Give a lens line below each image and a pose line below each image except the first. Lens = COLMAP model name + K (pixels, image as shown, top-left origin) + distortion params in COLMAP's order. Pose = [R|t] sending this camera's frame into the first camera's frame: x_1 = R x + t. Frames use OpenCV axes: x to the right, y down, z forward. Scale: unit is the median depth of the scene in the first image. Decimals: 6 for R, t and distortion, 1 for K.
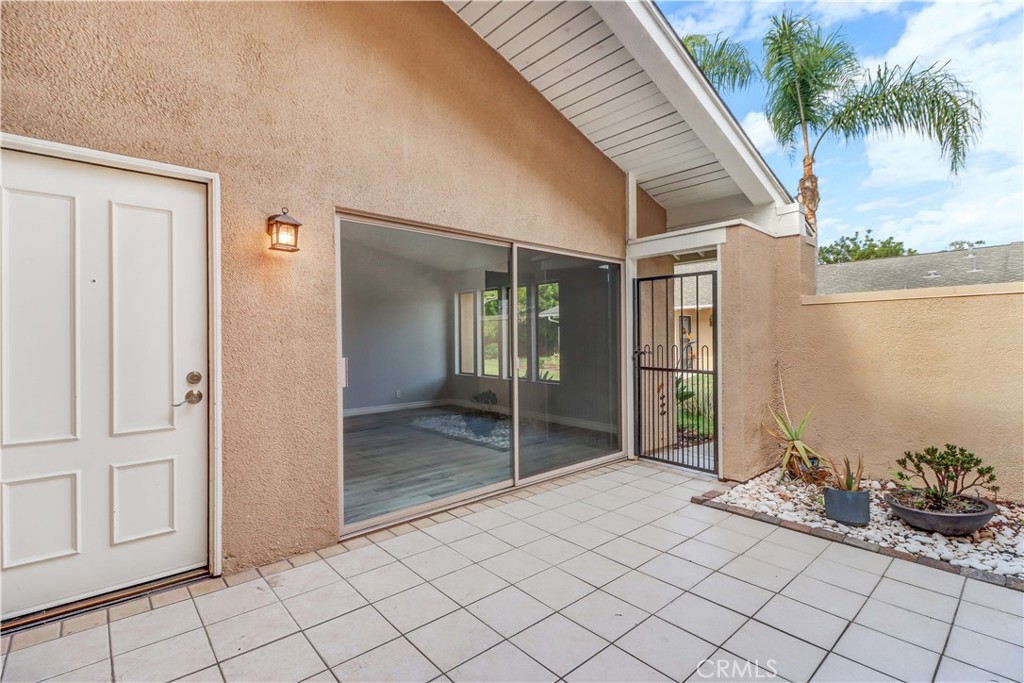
lens RADIAL K [[473.5, 0, 516.6], [0, 473.5, 333.2], [0, 0, 1]] dist [0.014132, -0.010240]
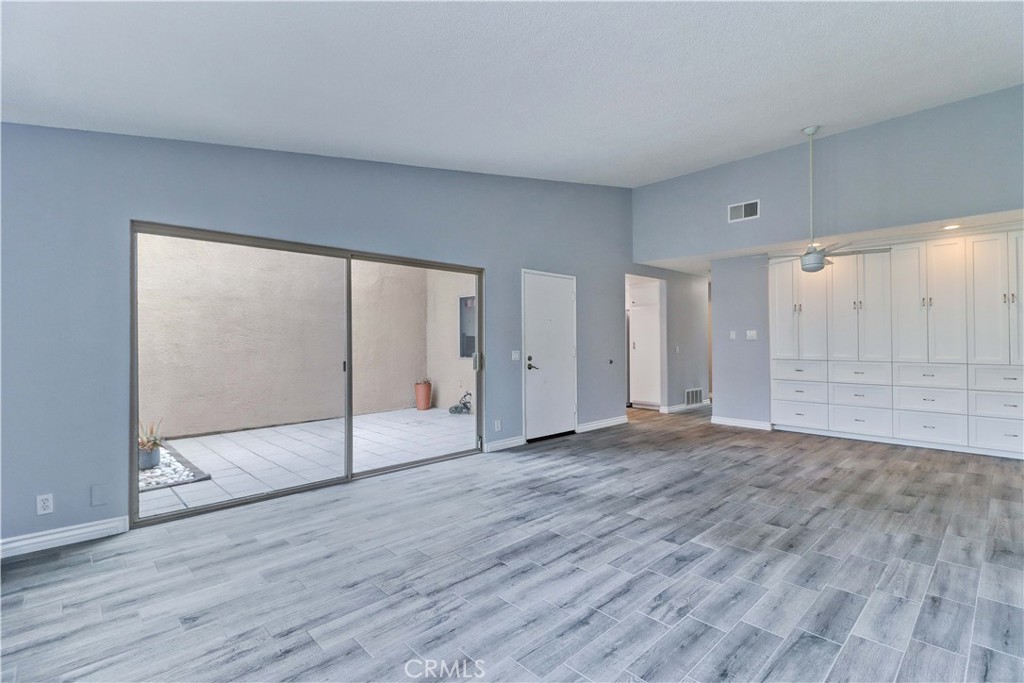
lens RADIAL K [[473.5, 0, 512.6], [0, 473.5, 335.3], [0, 0, 1]] dist [0.014132, -0.010240]
pose [[-0.999451, 0.009748, -0.031662, -0.355655], [0.010426, 0.999718, -0.021345, 0.019627], [0.031445, -0.021664, -0.999271, 2.198362]]
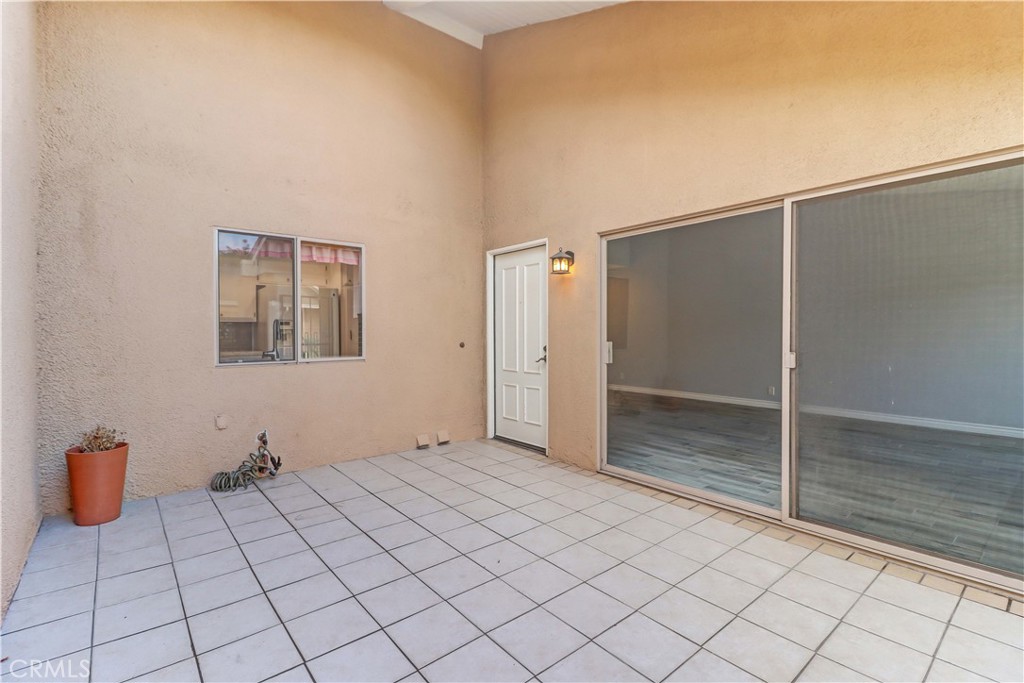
lens RADIAL K [[473.5, 0, 522.0], [0, 473.5, 335.2], [0, 0, 1]] dist [0.014132, -0.010240]
pose [[-0.032577, 0.017310, -0.999319, 0.798839], [0.013568, 0.999766, 0.016875, 0.004807], [0.999377, -0.013009, -0.032804, 0.638924]]
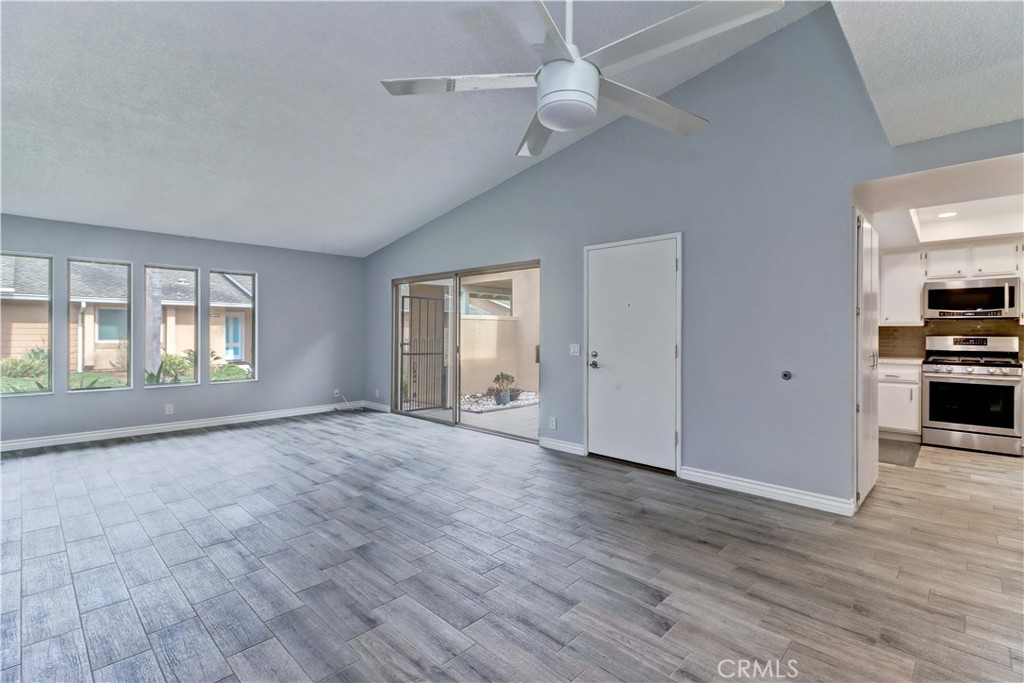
lens RADIAL K [[473.5, 0, 521.8], [0, 473.5, 337.2], [0, 0, 1]] dist [0.014132, -0.010240]
pose [[-0.080731, -0.004539, 0.996726, -1.682928], [-0.010686, 0.999936, 0.003688, 0.014189], [-0.996679, -0.010353, -0.080774, 0.962813]]
